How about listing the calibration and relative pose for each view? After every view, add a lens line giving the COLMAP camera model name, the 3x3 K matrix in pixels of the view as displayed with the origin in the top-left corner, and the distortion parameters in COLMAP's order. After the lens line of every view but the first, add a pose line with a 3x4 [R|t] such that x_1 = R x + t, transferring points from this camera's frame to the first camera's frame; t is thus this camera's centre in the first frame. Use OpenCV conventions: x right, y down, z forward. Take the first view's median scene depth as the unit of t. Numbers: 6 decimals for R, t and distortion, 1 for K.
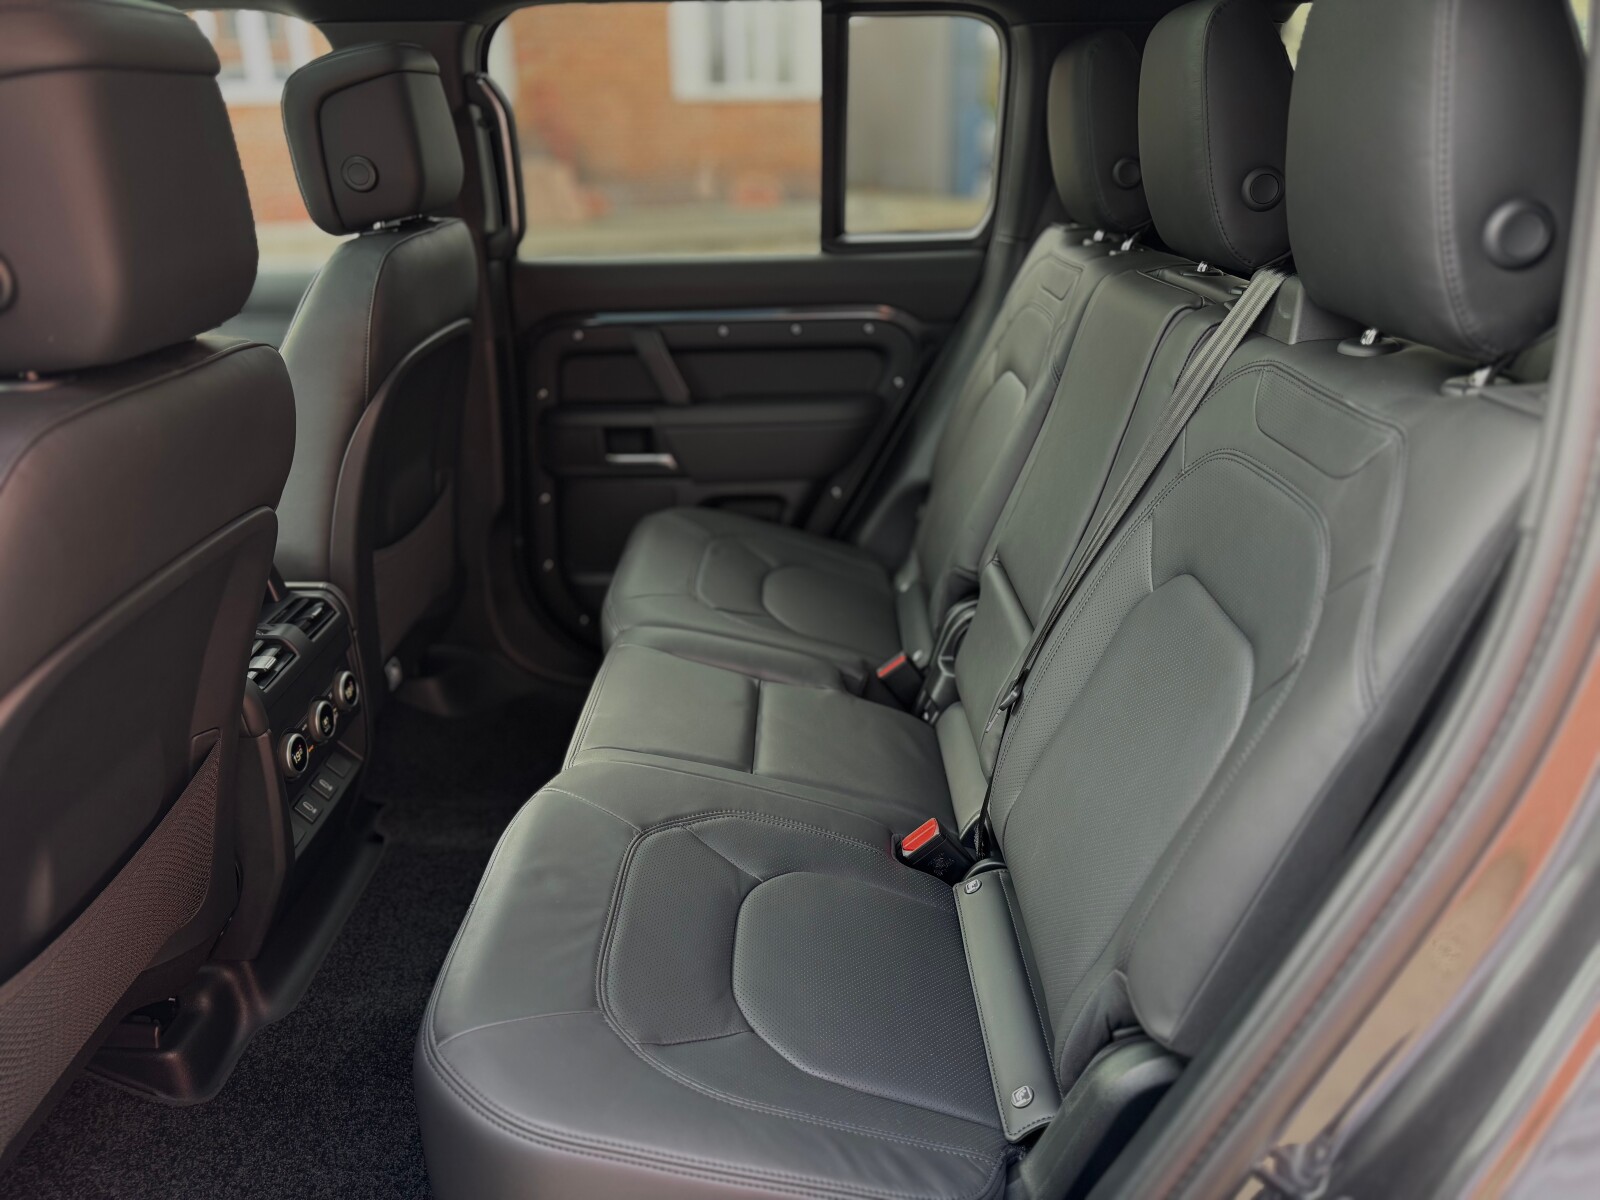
lens RADIAL K [[1105.3, 0, 800.0], [0, 1105.3, 600.0], [0, 0, 1]] dist [0.053900, -0.105542]
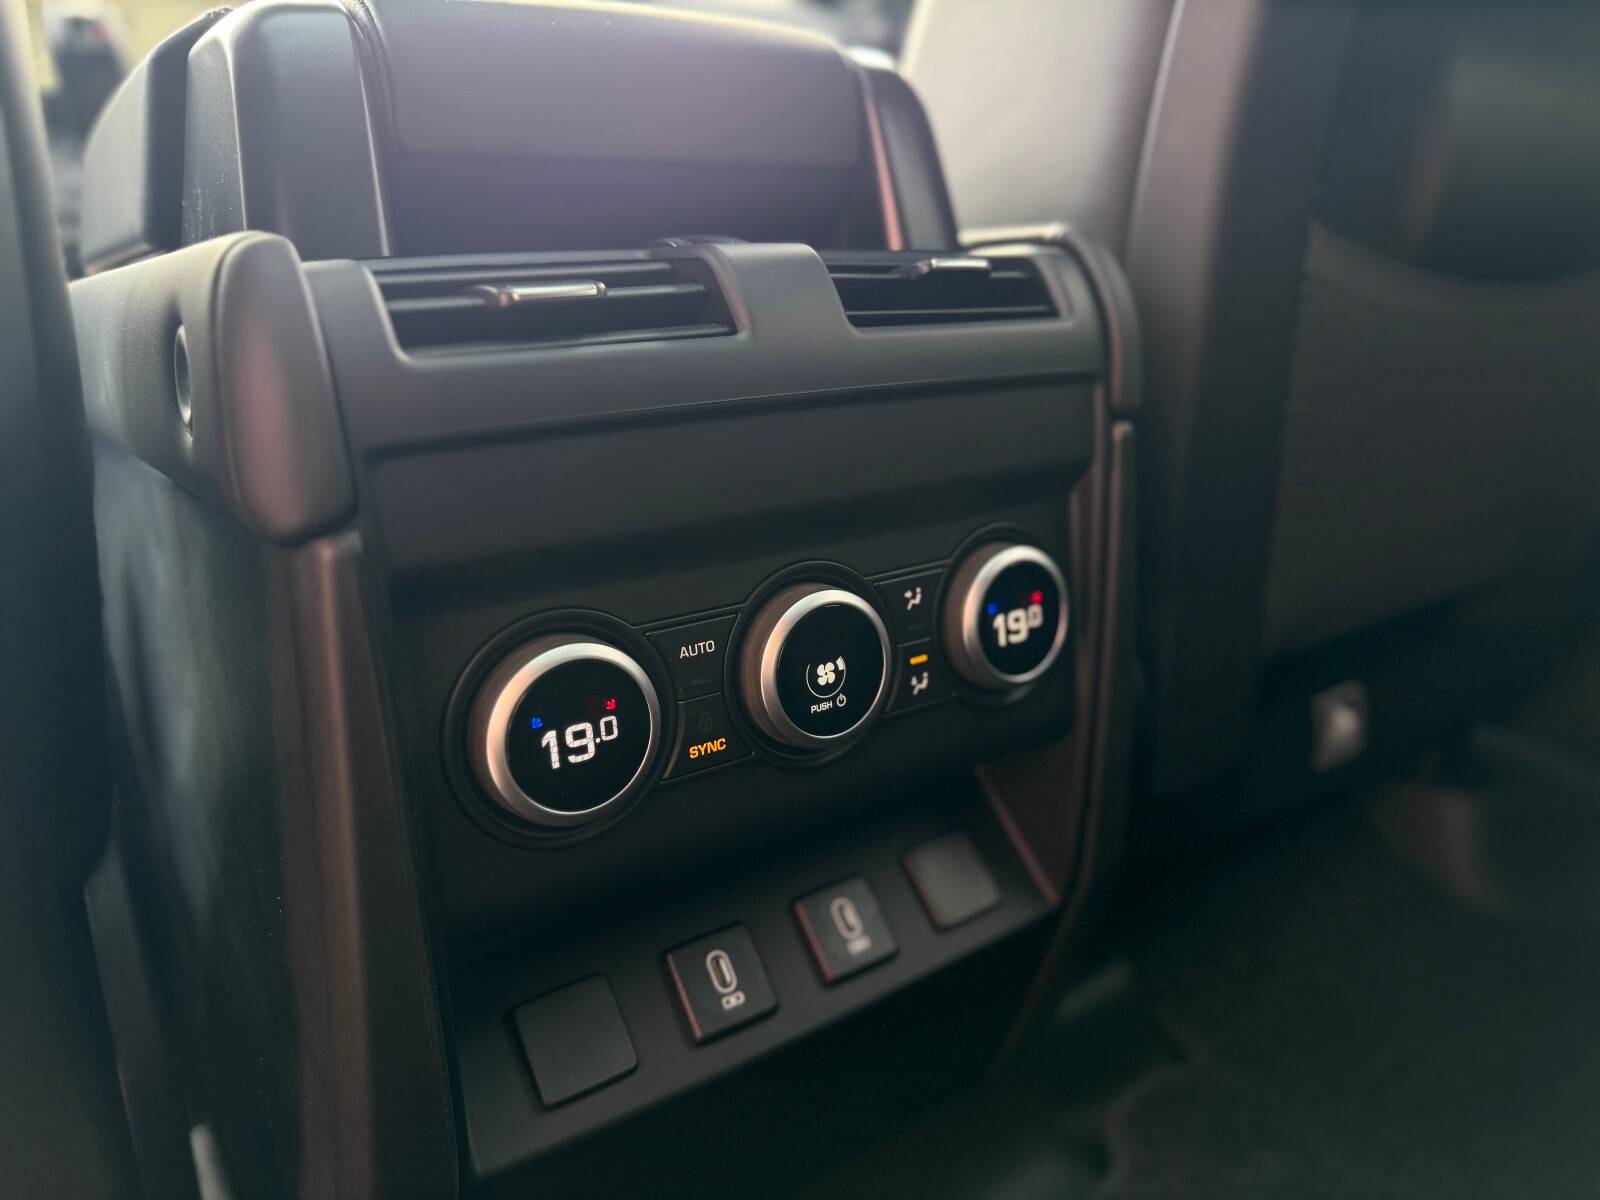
lens RADIAL K [[1105.3, 0, 800.0], [0, 1105.3, 600.0], [0, 0, 1]] dist [0.053900, -0.105542]
pose [[0.551343, 0.196381, -0.810836, -0.141639], [-0.289230, 0.956619, 0.035021, 0.052576], [0.782539, 0.215210, 0.584224, 0.513552]]
